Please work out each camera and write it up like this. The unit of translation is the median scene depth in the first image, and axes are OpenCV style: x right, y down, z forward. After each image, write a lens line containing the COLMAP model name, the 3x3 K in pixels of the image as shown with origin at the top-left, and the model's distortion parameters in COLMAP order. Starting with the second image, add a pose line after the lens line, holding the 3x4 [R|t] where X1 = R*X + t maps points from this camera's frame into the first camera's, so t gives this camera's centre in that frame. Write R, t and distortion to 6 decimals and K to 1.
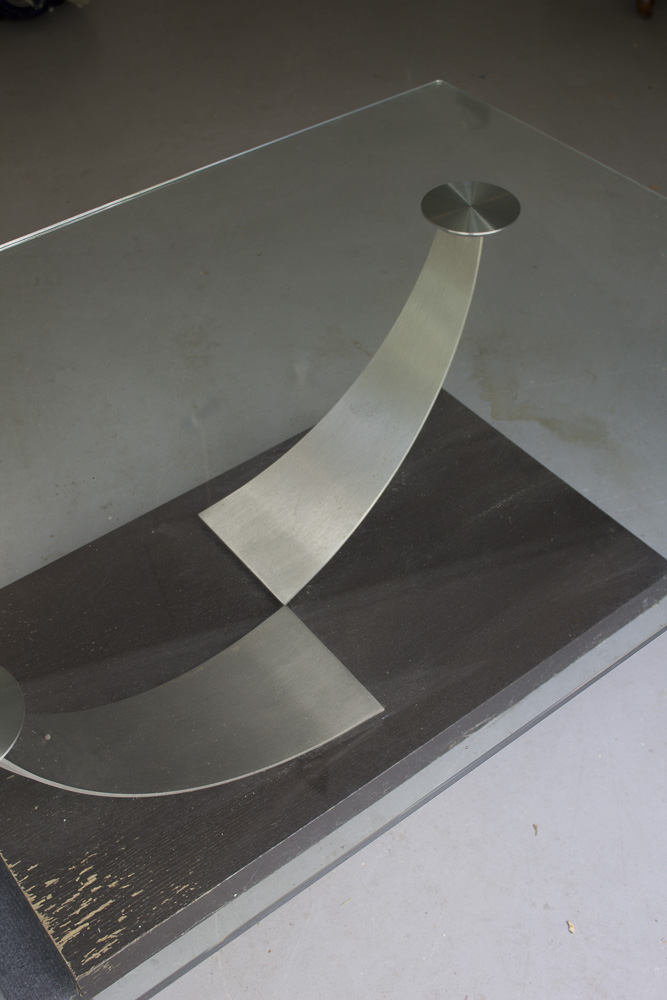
lens RADIAL K [[1189.0, 0, 333.5], [0, 1189.0, 500.0], [0, 0, 1]] dist [-0.067213, 0.049190]
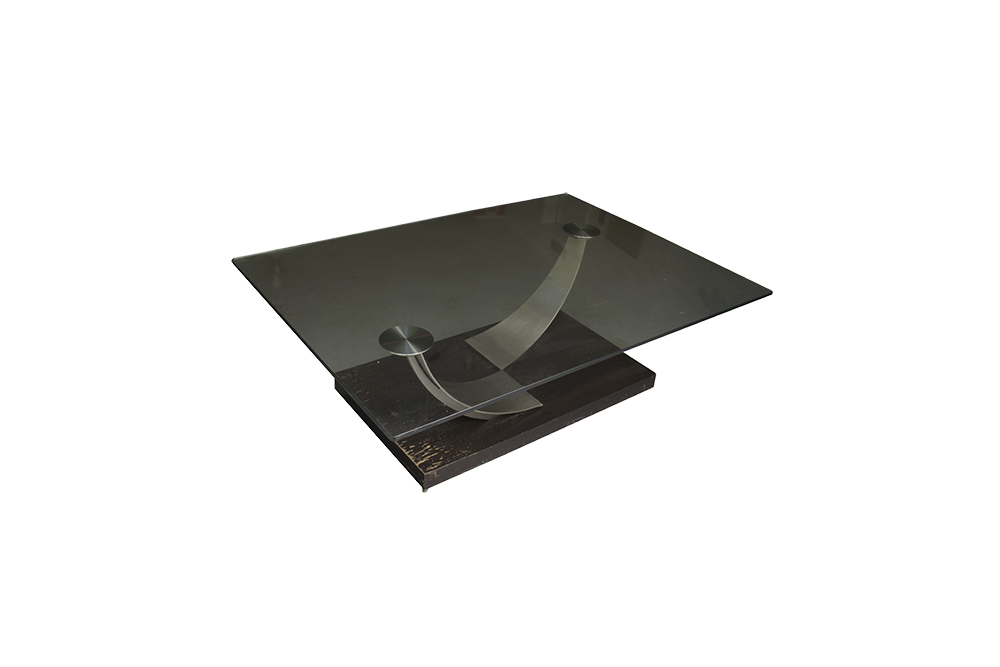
lens RADIAL K [[718.3, 0, 500.0], [0, 718.3, 333.5], [0, 0, 1]] dist [-0.000088, -0.000027]
pose [[0.994384, 0.089014, 0.057247, -0.136454], [-0.071543, 0.963974, -0.256194, 0.394611], [-0.077989, 0.250660, 0.964929, -0.457107]]
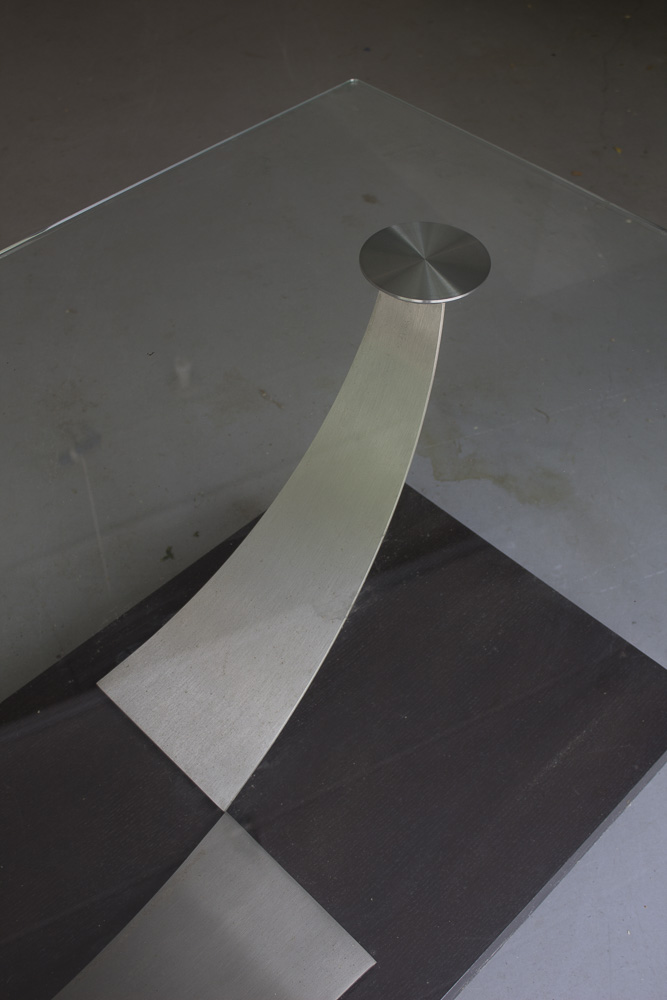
lens RADIAL K [[1112.8, 0, 333.5], [0, 1112.8, 500.0], [0, 0, 1]] dist [-0.070336, 0.024106]
pose [[0.990625, -0.085093, 0.106872, -0.030755], [0.078052, 0.994598, 0.068431, -0.152116], [-0.112118, -0.059448, 0.991915, 0.303683]]
